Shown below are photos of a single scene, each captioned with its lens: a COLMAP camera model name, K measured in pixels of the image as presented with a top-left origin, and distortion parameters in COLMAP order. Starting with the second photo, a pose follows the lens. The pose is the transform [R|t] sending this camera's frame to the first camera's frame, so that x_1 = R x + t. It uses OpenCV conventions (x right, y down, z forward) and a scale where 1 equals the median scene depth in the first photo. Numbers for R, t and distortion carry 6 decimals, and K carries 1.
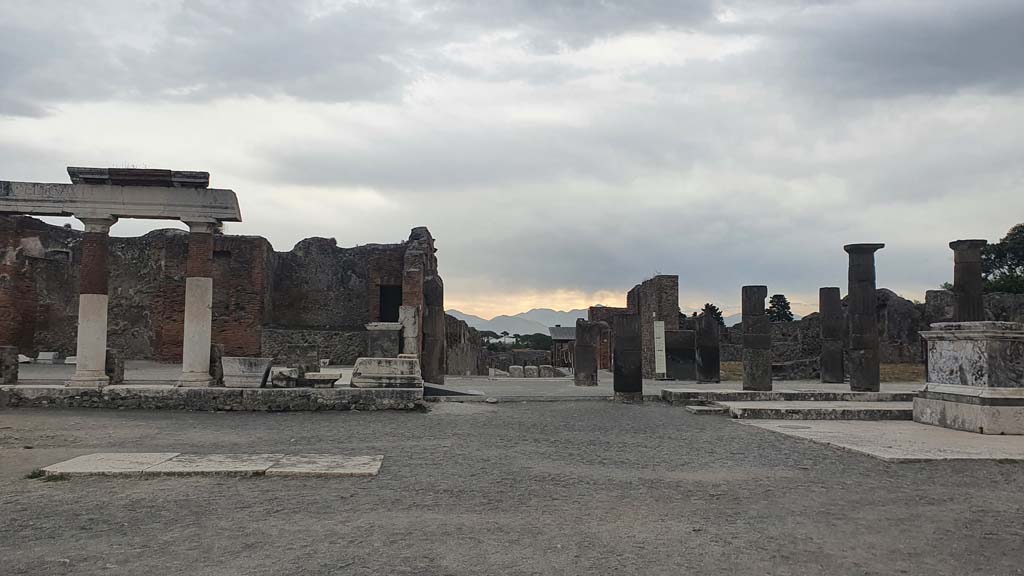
lens RADIAL K [[801.0, 0, 512.0], [0, 801.0, 288.0], [0, 0, 1]] dist [0.041557, -0.001046]
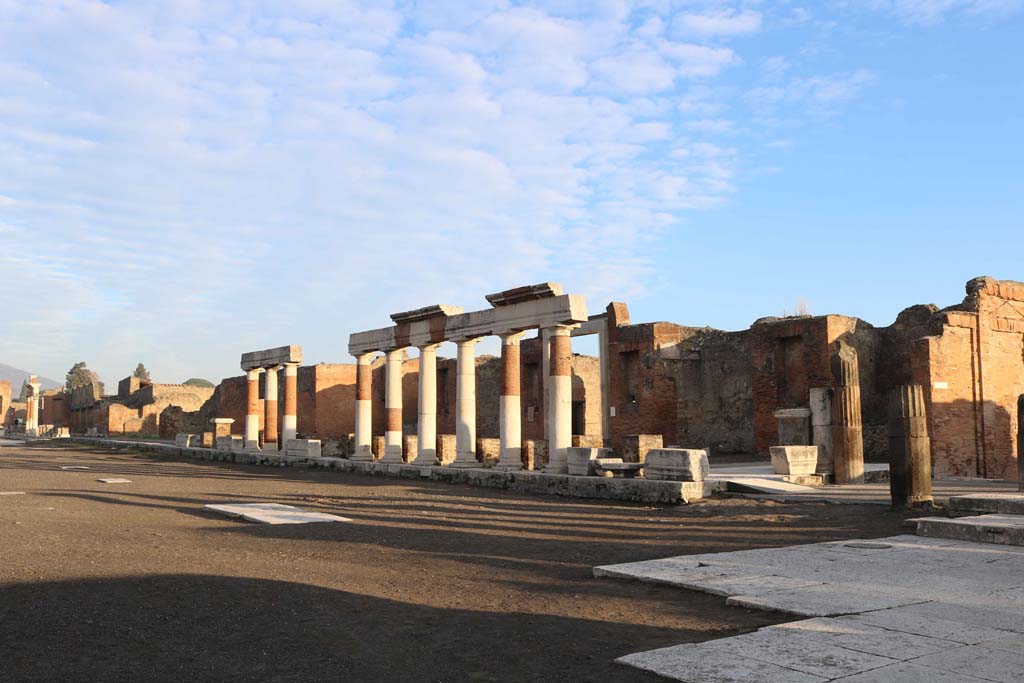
lens RADIAL K [[991.2, 0, 512.0], [0, 991.2, 341.5], [0, 0, 1]] dist [-0.150555, 0.161225]
pose [[0.471539, -0.093226, -0.876903, 0.791439], [0.064231, 0.995386, -0.071283, 0.033153], [0.879503, -0.022712, 0.475351, 0.293006]]
